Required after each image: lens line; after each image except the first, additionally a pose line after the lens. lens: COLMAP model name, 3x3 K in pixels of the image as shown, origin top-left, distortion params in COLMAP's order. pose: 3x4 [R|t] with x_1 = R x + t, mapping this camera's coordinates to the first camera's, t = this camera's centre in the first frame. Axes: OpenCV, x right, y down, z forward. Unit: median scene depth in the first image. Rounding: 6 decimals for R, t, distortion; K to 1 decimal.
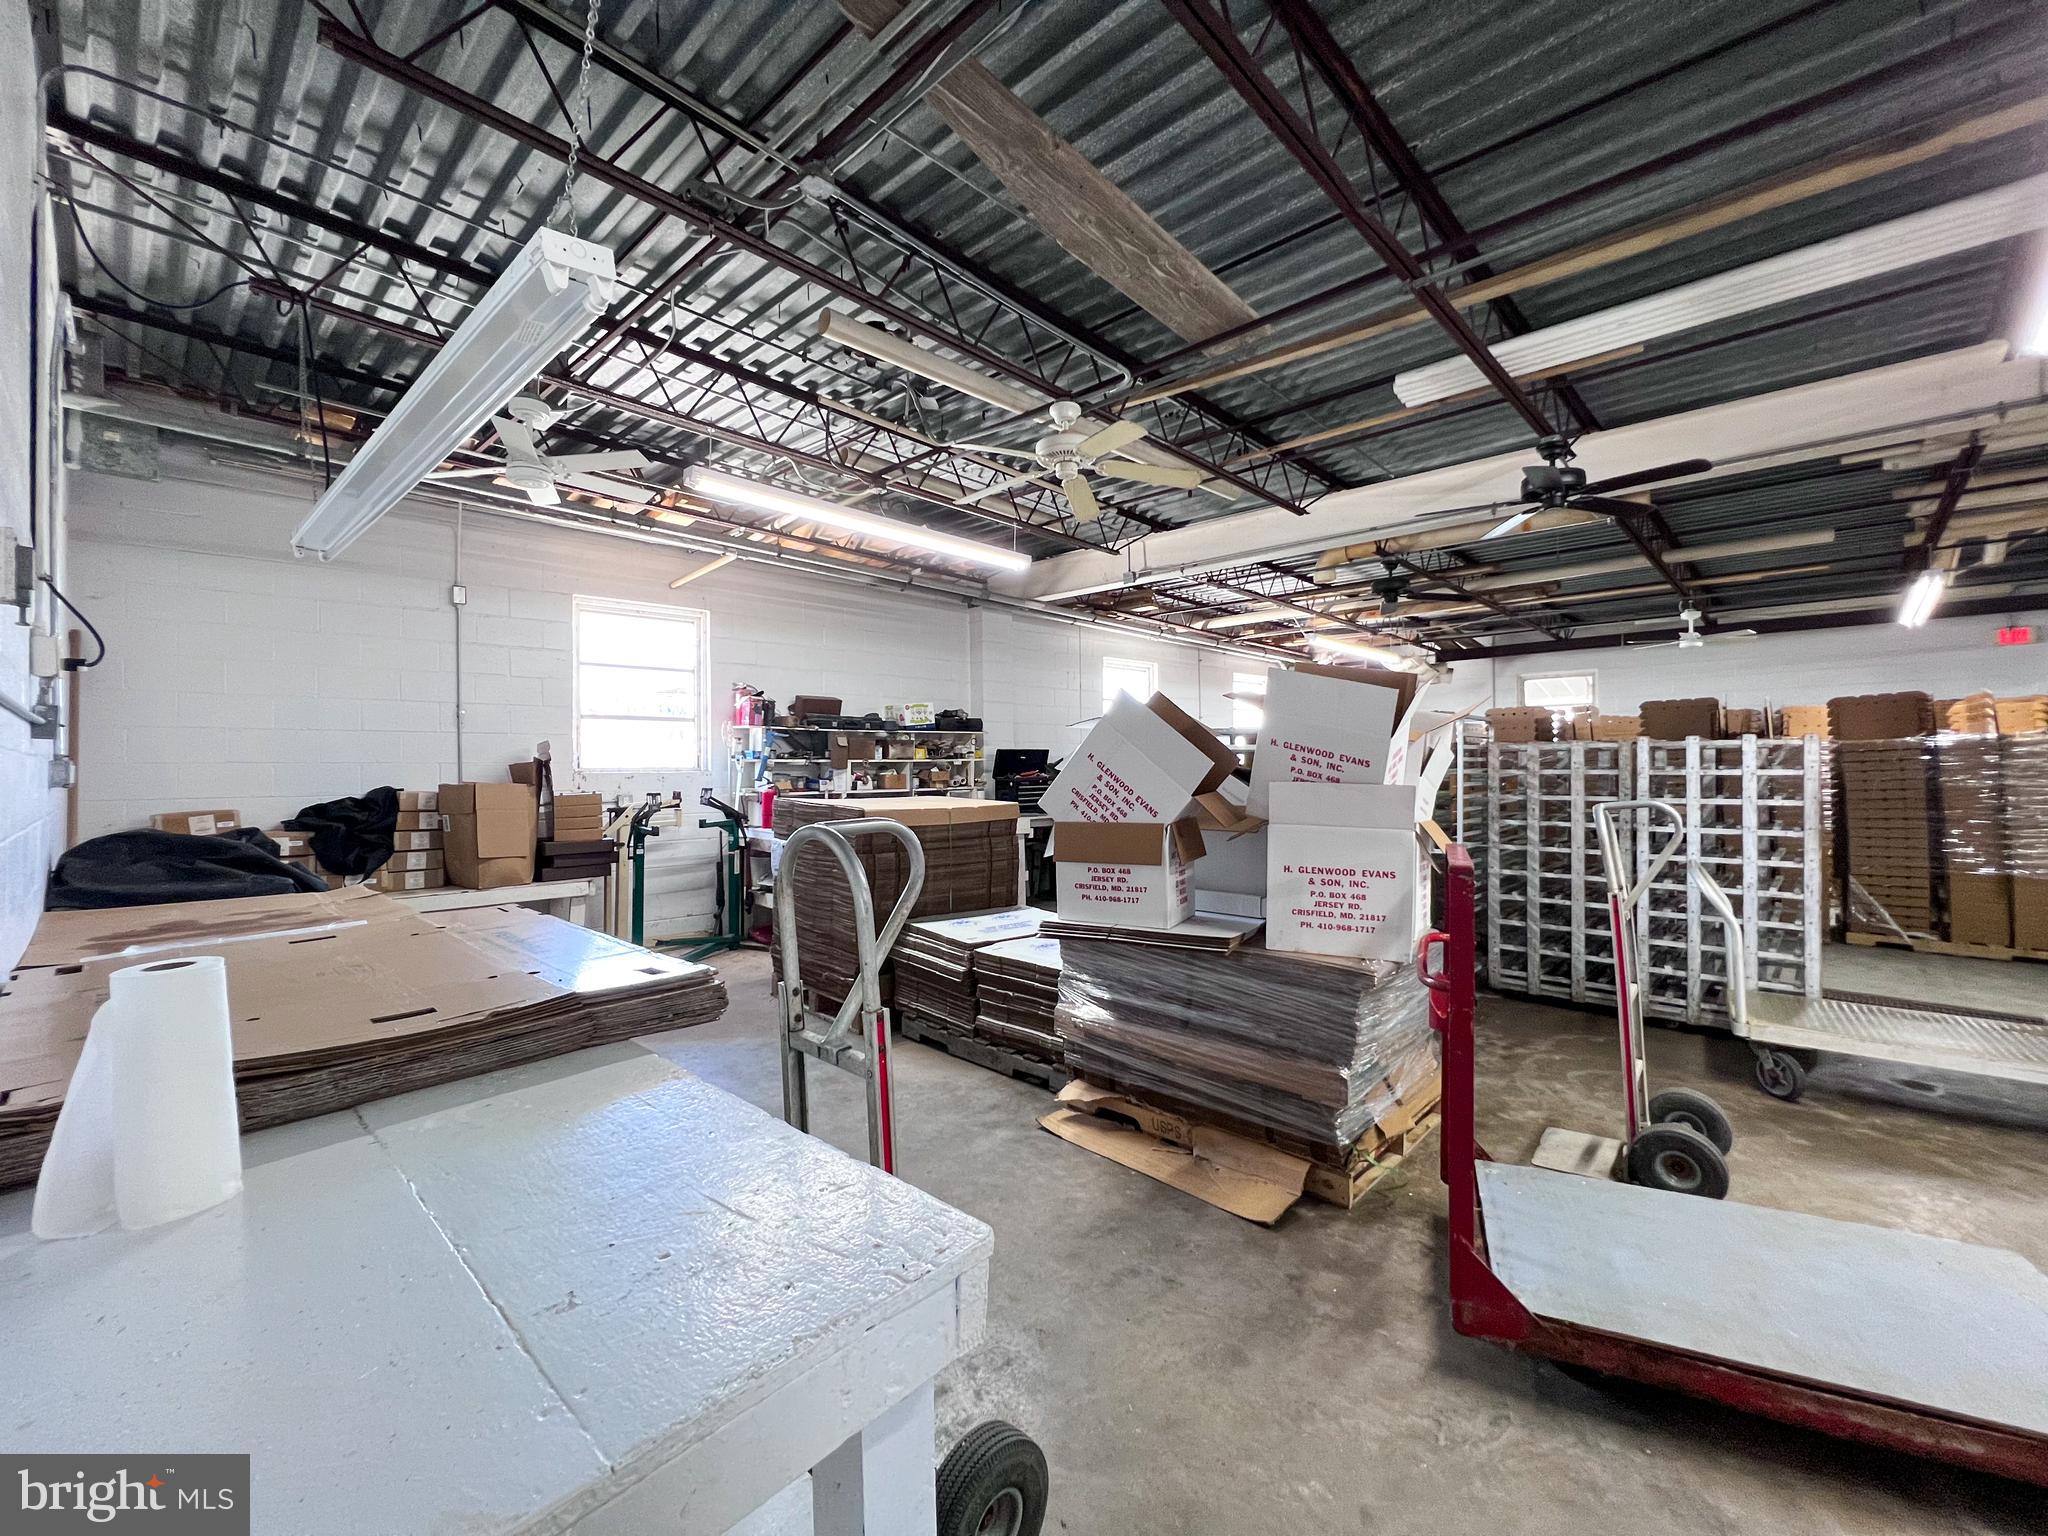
lens RADIAL K [[826.0, 0, 1024.0], [0, 826.0, 768.0], [0, 0, 1]] dist [-0.001370, 0.000174]
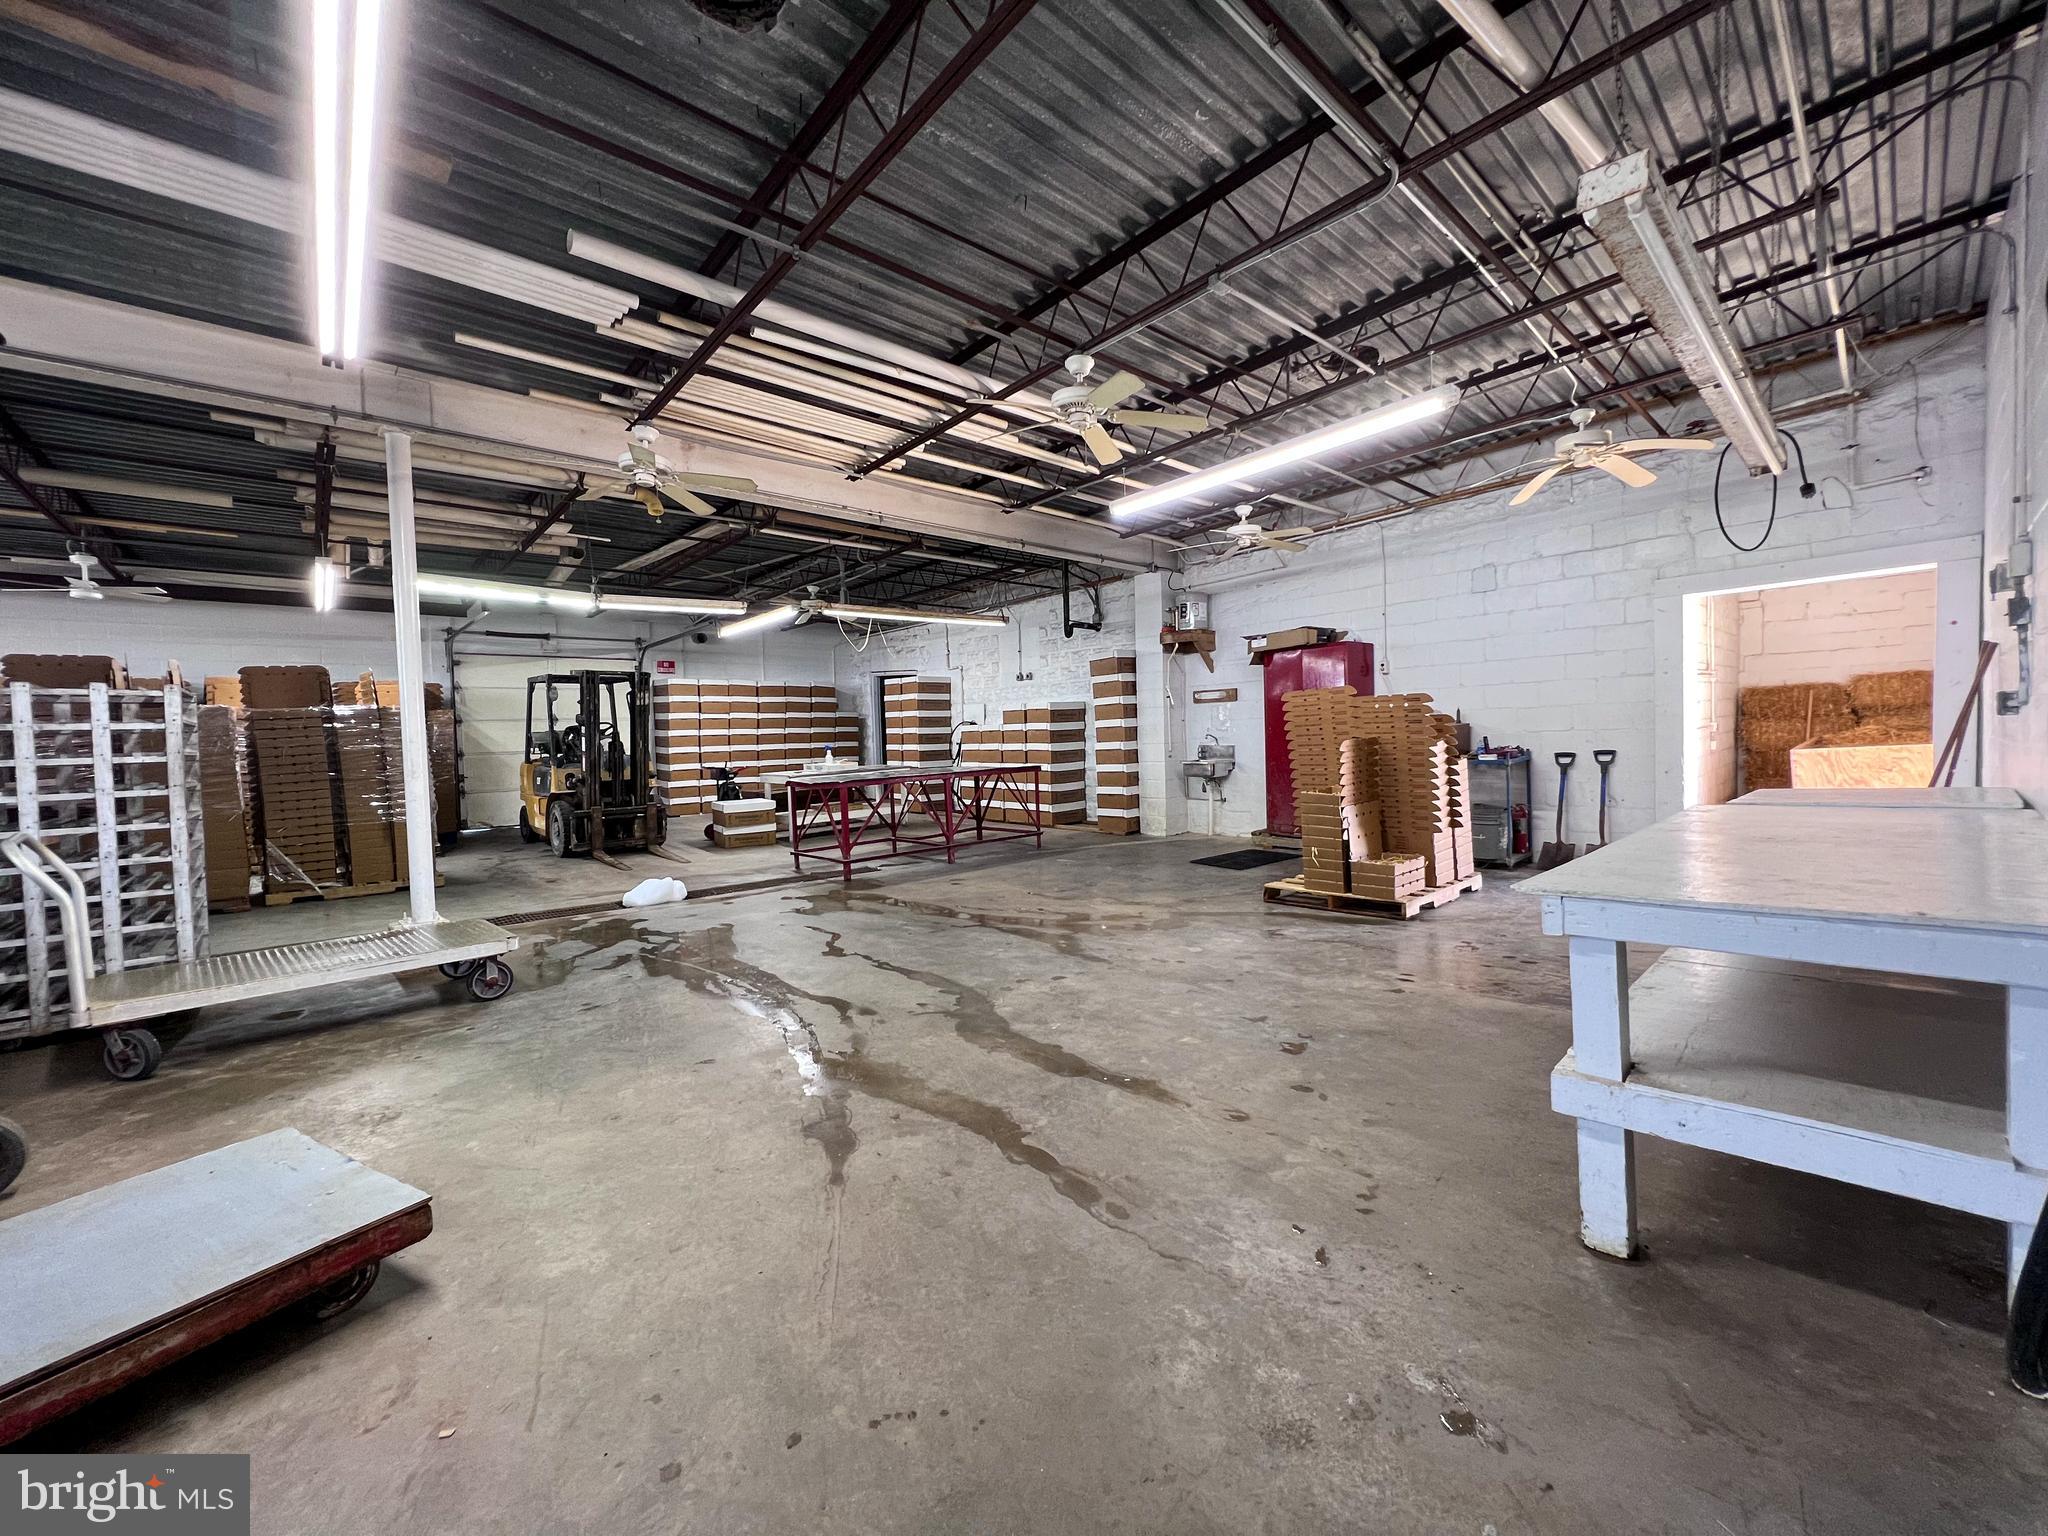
lens RADIAL K [[826.0, 0, 1024.0], [0, 826.0, 768.0], [0, 0, 1]] dist [-0.001370, 0.000174]
pose [[0.081680, -0.037164, 0.995965, 0.076767], [0.022480, 0.999119, 0.035438, 0.034446], [-0.996405, 0.019494, 0.082443, -0.036674]]
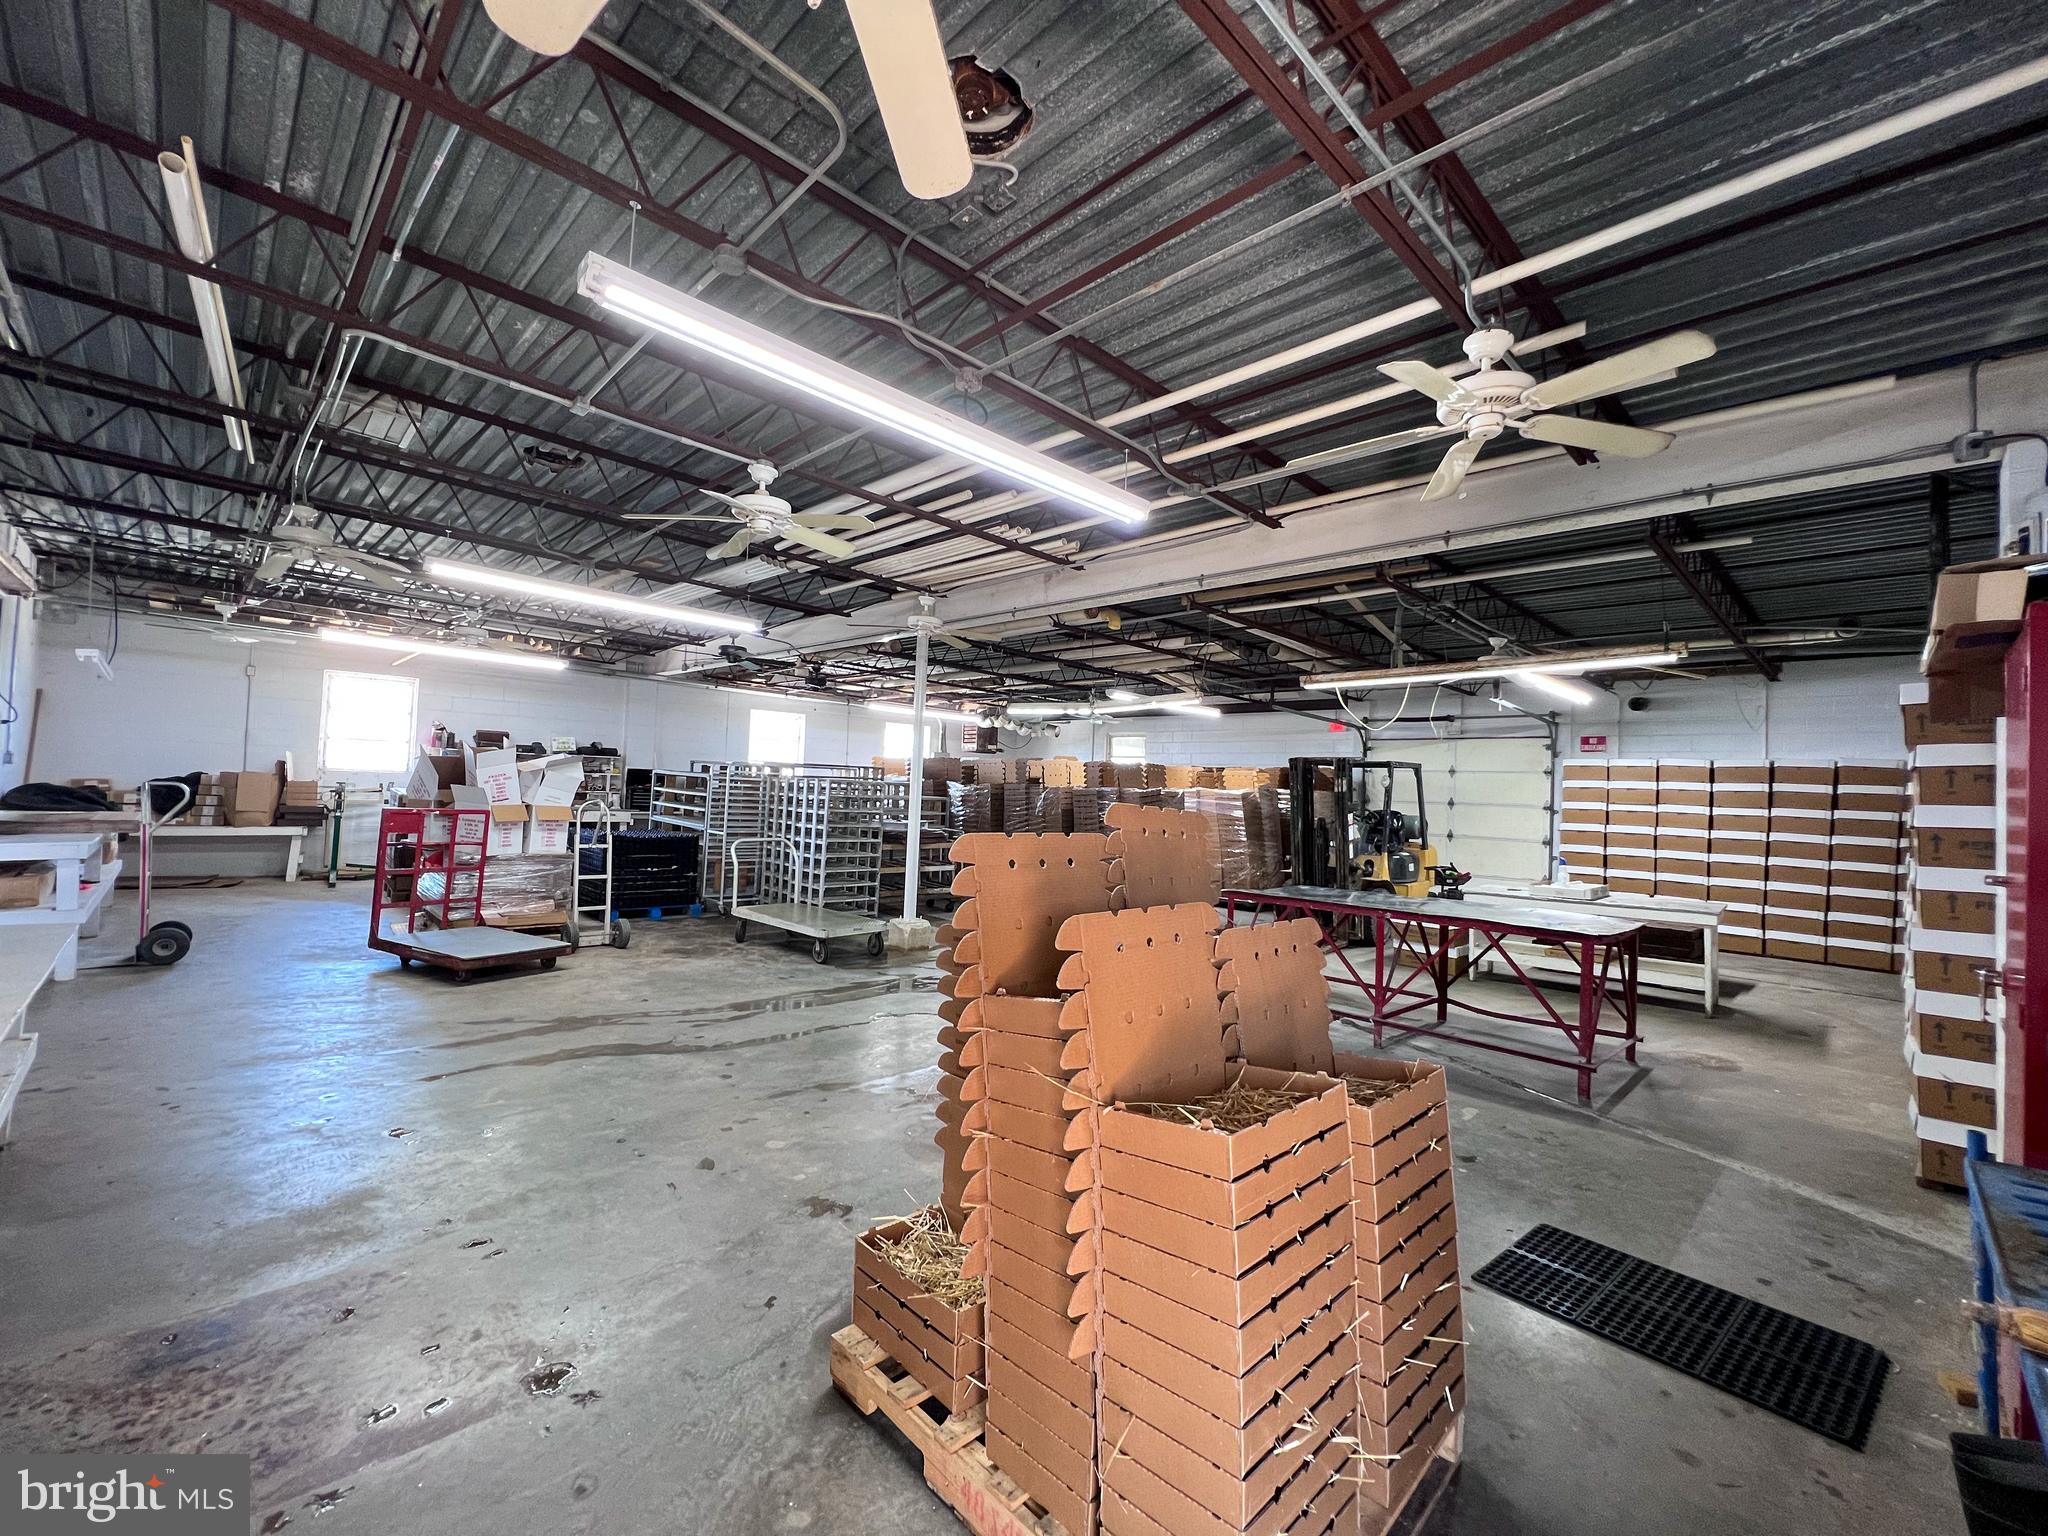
lens RADIAL K [[826.0, 0, 1024.0], [0, 826.0, 768.0], [0, 0, 1]] dist [-0.001370, 0.000174]
pose [[0.998006, 0.047434, -0.041652, 1.173060], [-0.048476, 0.998527, -0.024362, -0.030962], [0.040435, 0.026333, 0.998835, -0.802979]]
